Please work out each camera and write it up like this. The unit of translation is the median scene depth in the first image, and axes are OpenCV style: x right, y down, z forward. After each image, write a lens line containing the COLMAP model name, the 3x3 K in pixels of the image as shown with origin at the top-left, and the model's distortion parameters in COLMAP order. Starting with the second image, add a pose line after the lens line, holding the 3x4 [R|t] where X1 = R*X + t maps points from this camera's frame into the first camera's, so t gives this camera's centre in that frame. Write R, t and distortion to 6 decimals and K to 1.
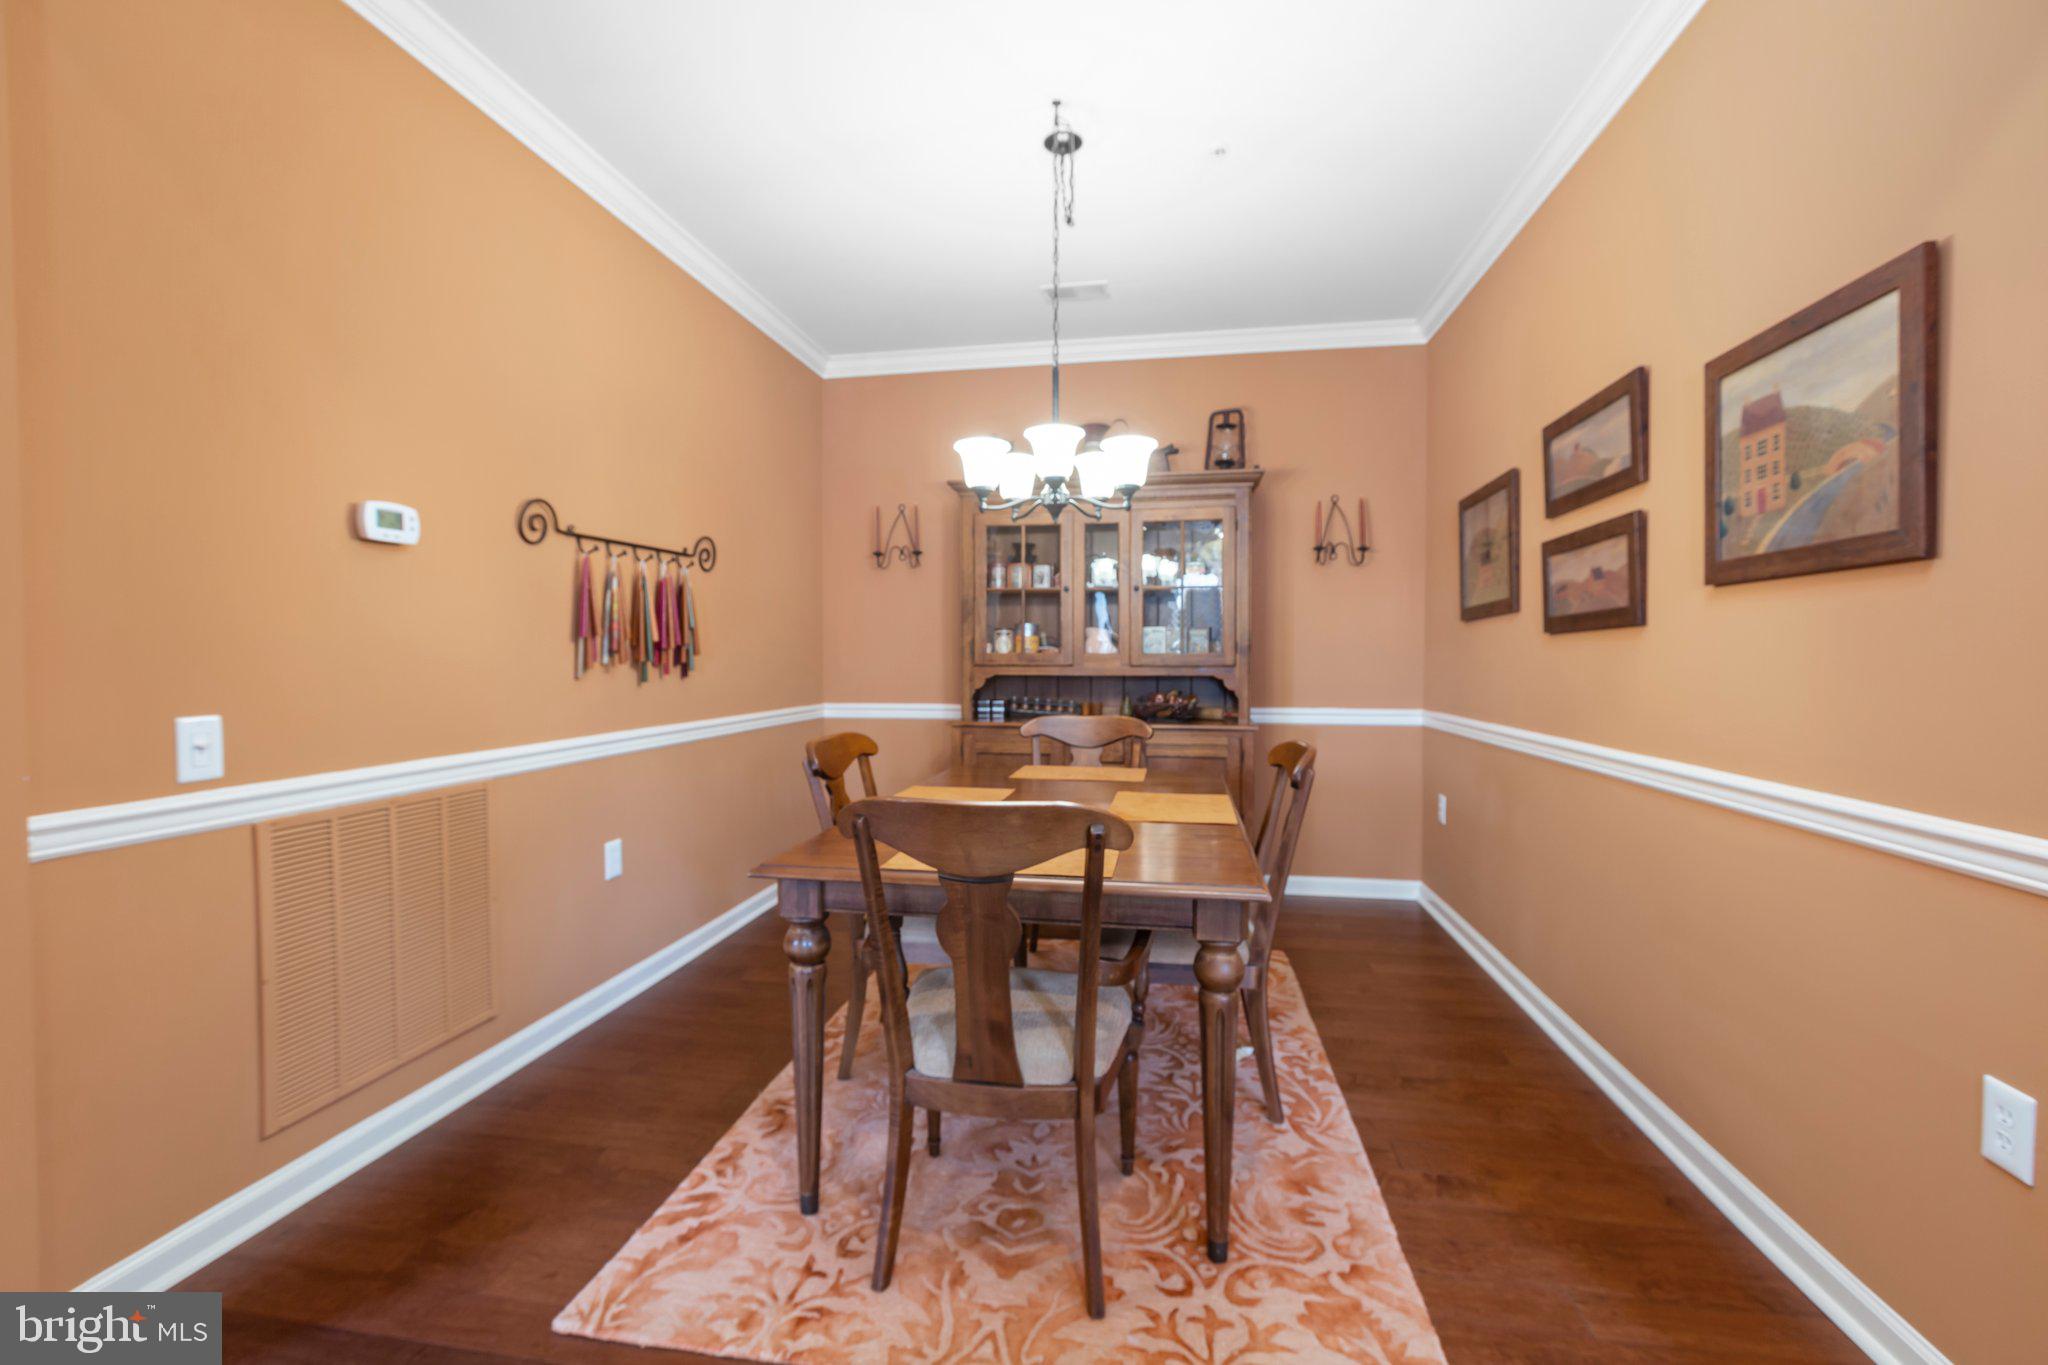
lens RADIAL K [[903.7, 0, 1019.6], [0, 903.7, 680.4], [0, 0, 1]] dist [-0.001054, -0.000837]
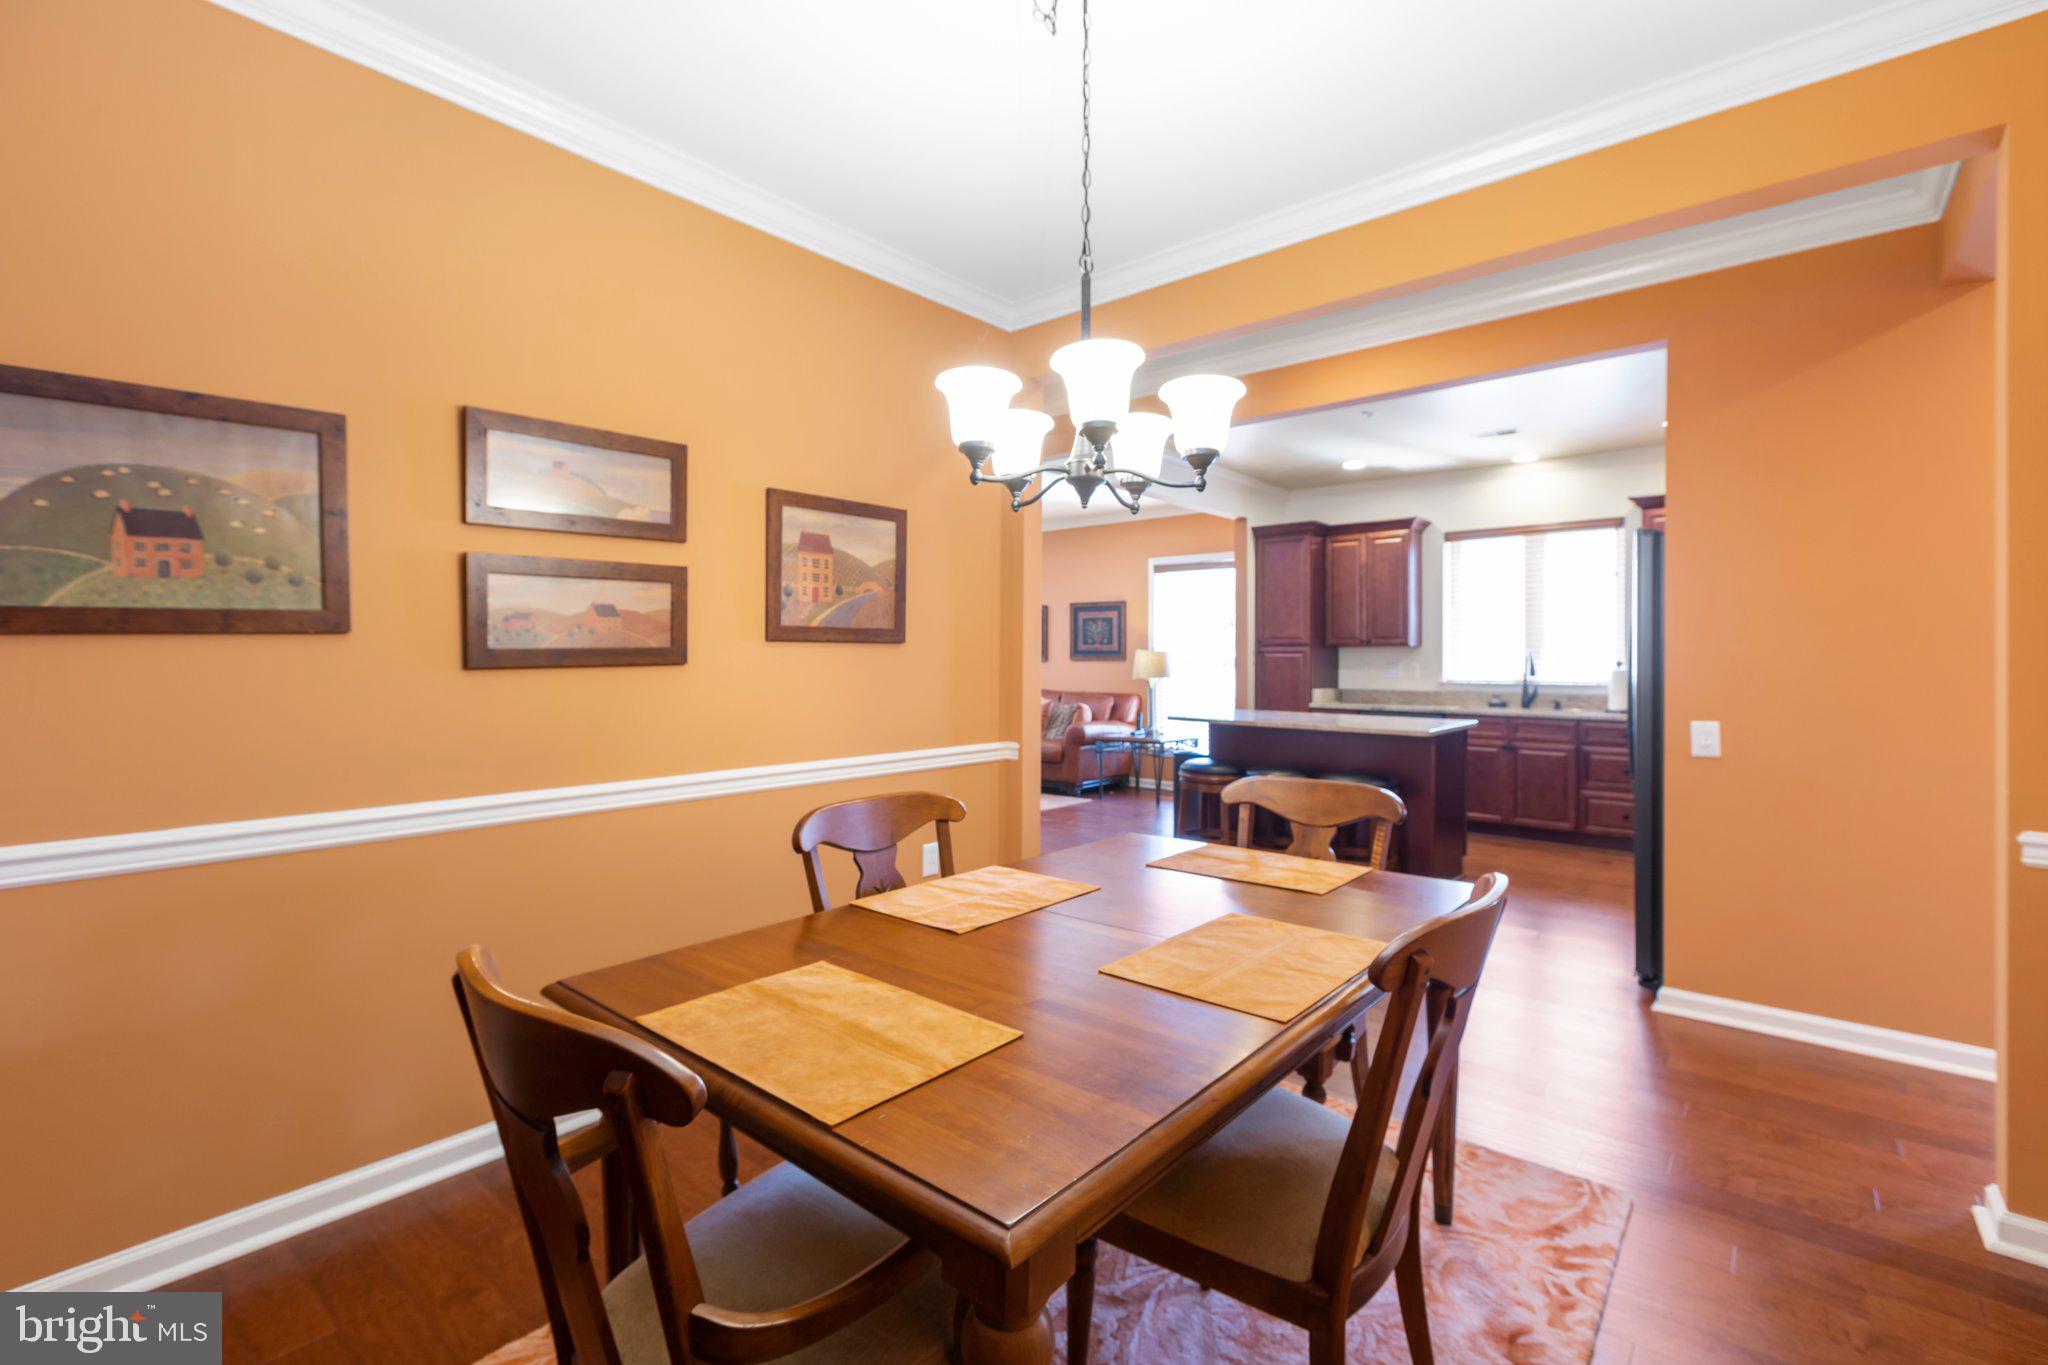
lens RADIAL K [[903.7, 0, 1025.4], [0, 903.7, 657.8], [0, 0, 1]] dist [-0.001054, -0.000837]
pose [[-0.860740, -0.001371, 0.509043, -0.340343], [0.011137, 0.999706, 0.021524, -0.106429], [-0.508923, 0.024196, -0.860472, 2.097368]]
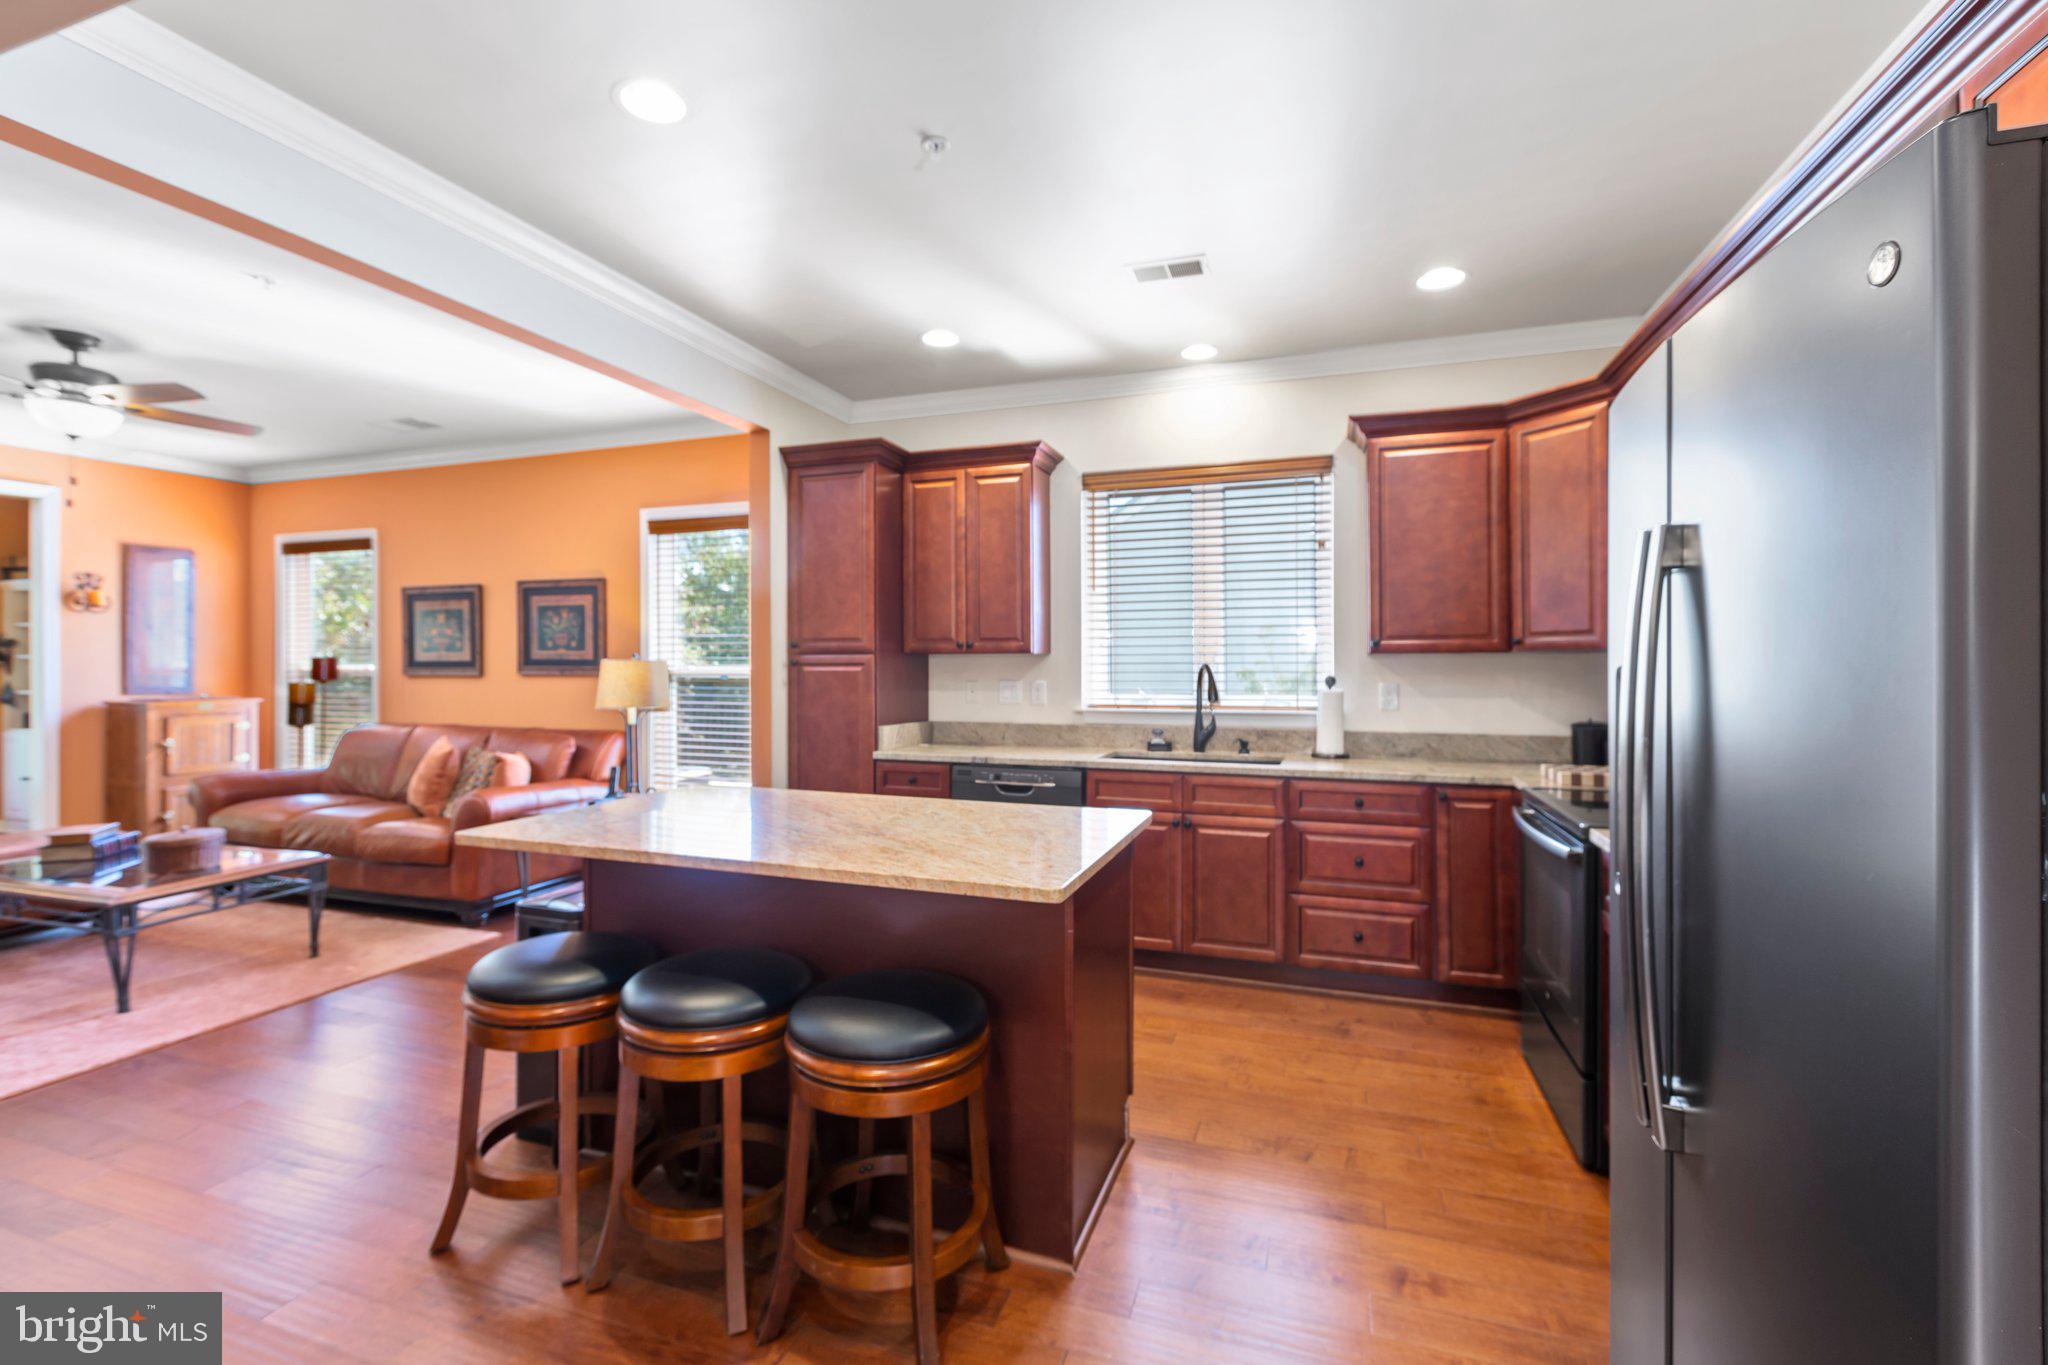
lens RADIAL K [[903.7, 0, 1023.2], [0, 903.7, 659.3], [0, 0, 1]] dist [-0.001054, -0.000837]
pose [[-0.987256, 0.002198, 0.159125, -0.255386], [0.005744, 0.999745, 0.021829, -0.100303], [-0.159037, 0.022465, -0.987017, 1.318230]]
